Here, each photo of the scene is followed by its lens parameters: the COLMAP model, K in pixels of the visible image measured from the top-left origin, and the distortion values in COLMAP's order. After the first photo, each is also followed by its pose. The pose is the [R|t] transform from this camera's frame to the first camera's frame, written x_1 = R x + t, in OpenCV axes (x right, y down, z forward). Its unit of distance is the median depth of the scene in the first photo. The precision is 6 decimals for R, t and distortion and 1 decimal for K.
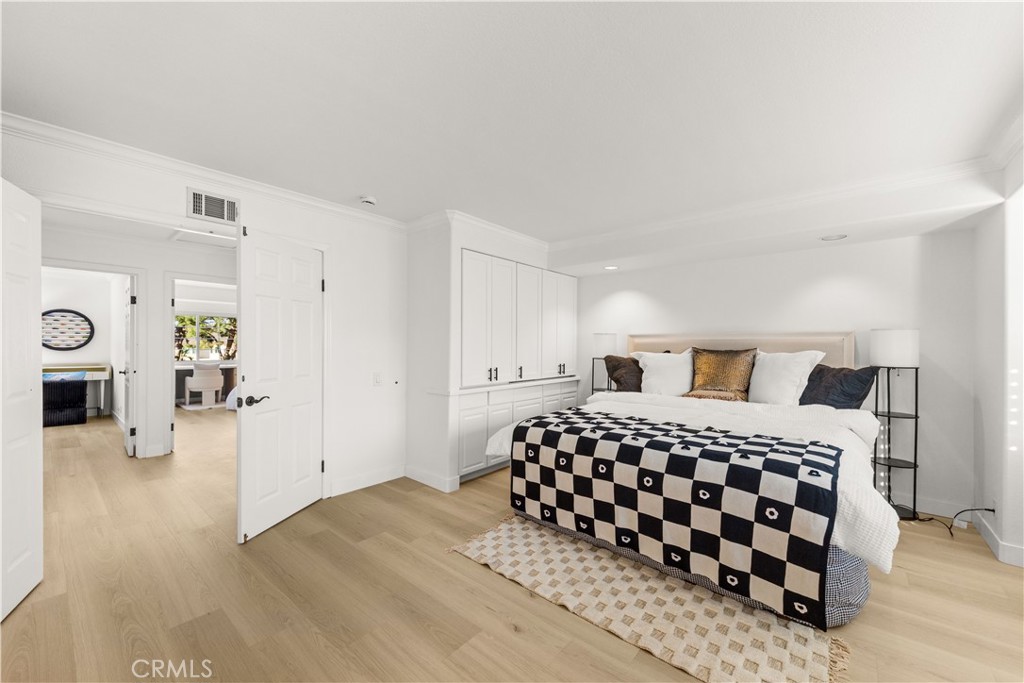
lens RADIAL K [[398.6, 0, 508.4], [0, 398.6, 343.5], [0, 0, 1]] dist [0.009240, -0.000410]
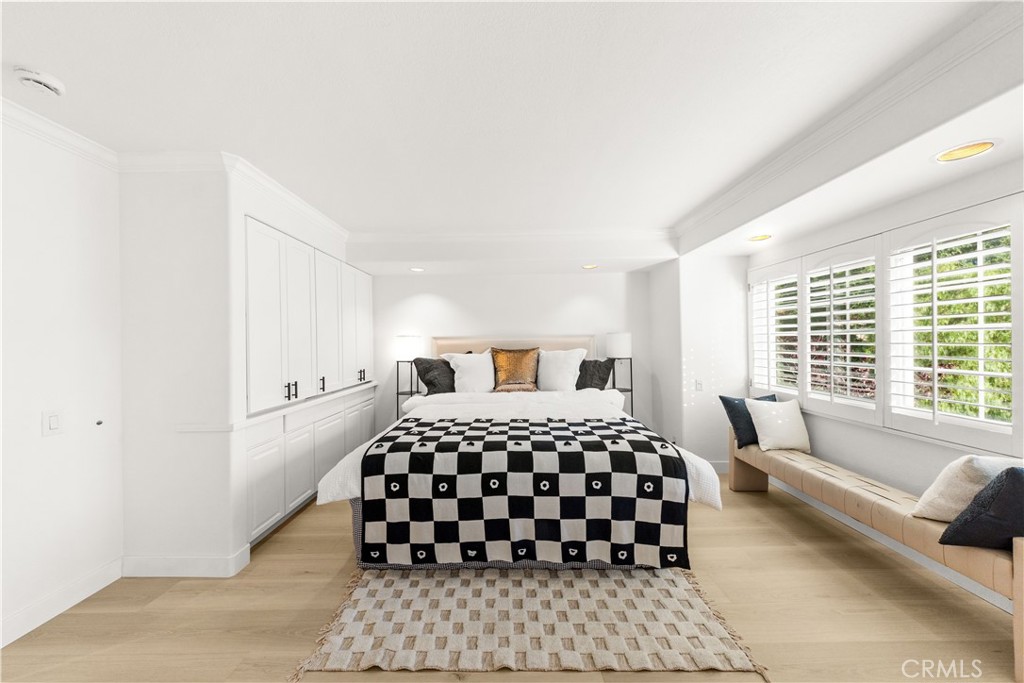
lens RADIAL K [[352.7, 0, 509.6], [0, 352.7, 341.6], [0, 0, 1]] dist [0.007026, -0.001389]
pose [[0.757714, -0.014423, 0.652428, -0.223039], [0.016939, 0.999854, 0.002431, -0.014617], [-0.652367, 0.009210, 0.757847, 0.298052]]
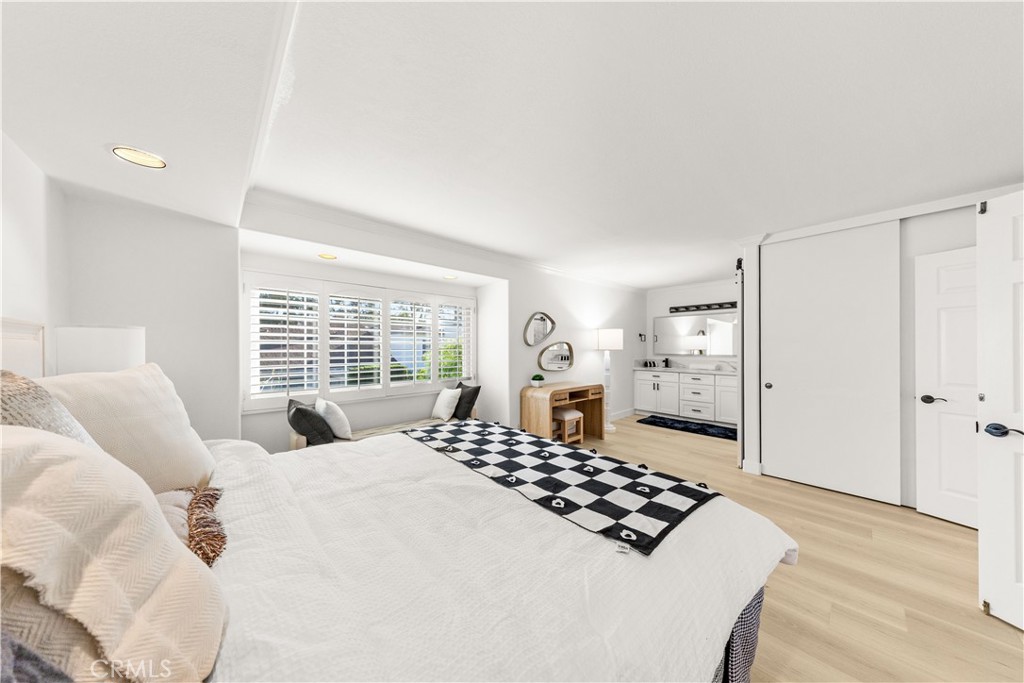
lens RADIAL K [[319.5, 0, 508.0], [0, 319.5, 348.6], [0, 0, 1]] dist [0.001776, 0.000020]
pose [[-0.992246, 0.002062, 0.124271, 0.277012], [0.001499, 0.999988, -0.004631, 0.006292], [-0.124279, -0.004409, -0.992237, 1.558020]]
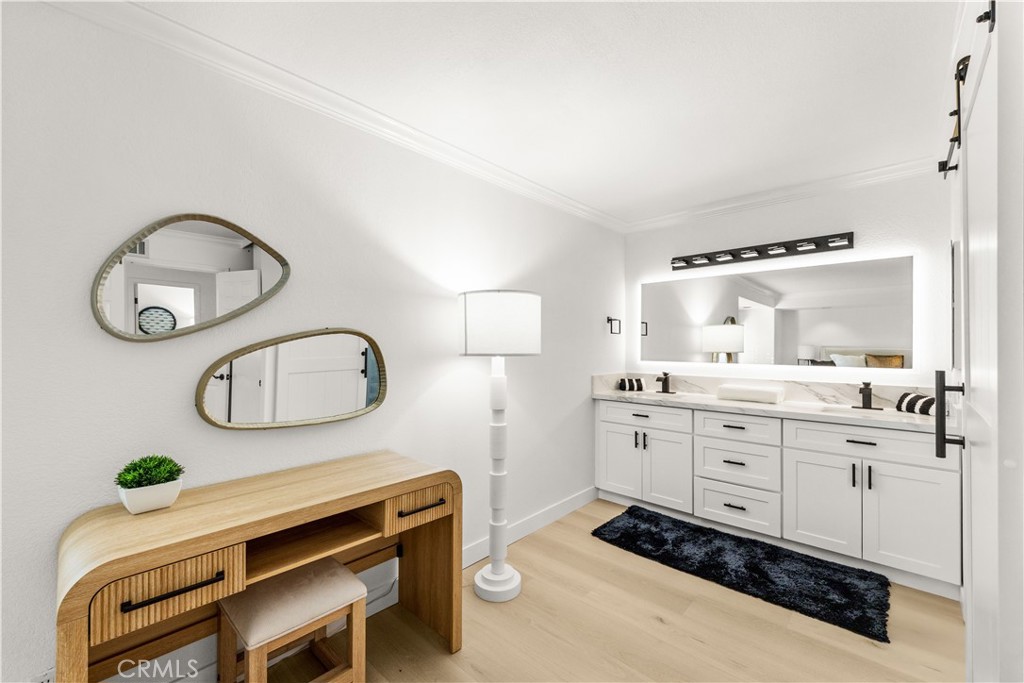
lens RADIAL K [[424.3, 0, 515.0], [0, 424.3, 346.3], [0, 0, 1]] dist [-0.003477, -0.000524]
pose [[-0.999793, -0.001159, 0.020290, -0.096420], [-0.001360, 0.999951, -0.009850, -0.001479], [-0.020278, -0.009876, -0.999746, 0.549522]]
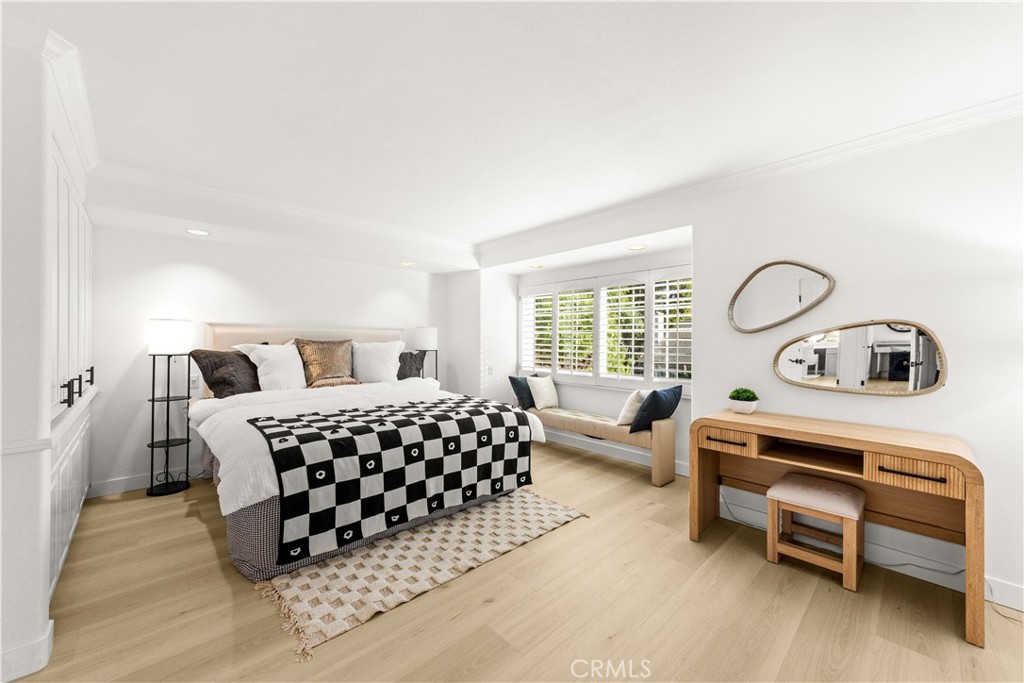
lens RADIAL K [[386.5, 0, 510.0], [0, 386.5, 338.1], [0, 0, 1]] dist [0.012593, -0.002646]
pose [[0.106158, -0.002000, 0.994347, -0.647102], [-0.007354, 0.999969, 0.002796, 0.001331], [-0.994322, -0.007609, 0.106140, 0.535543]]
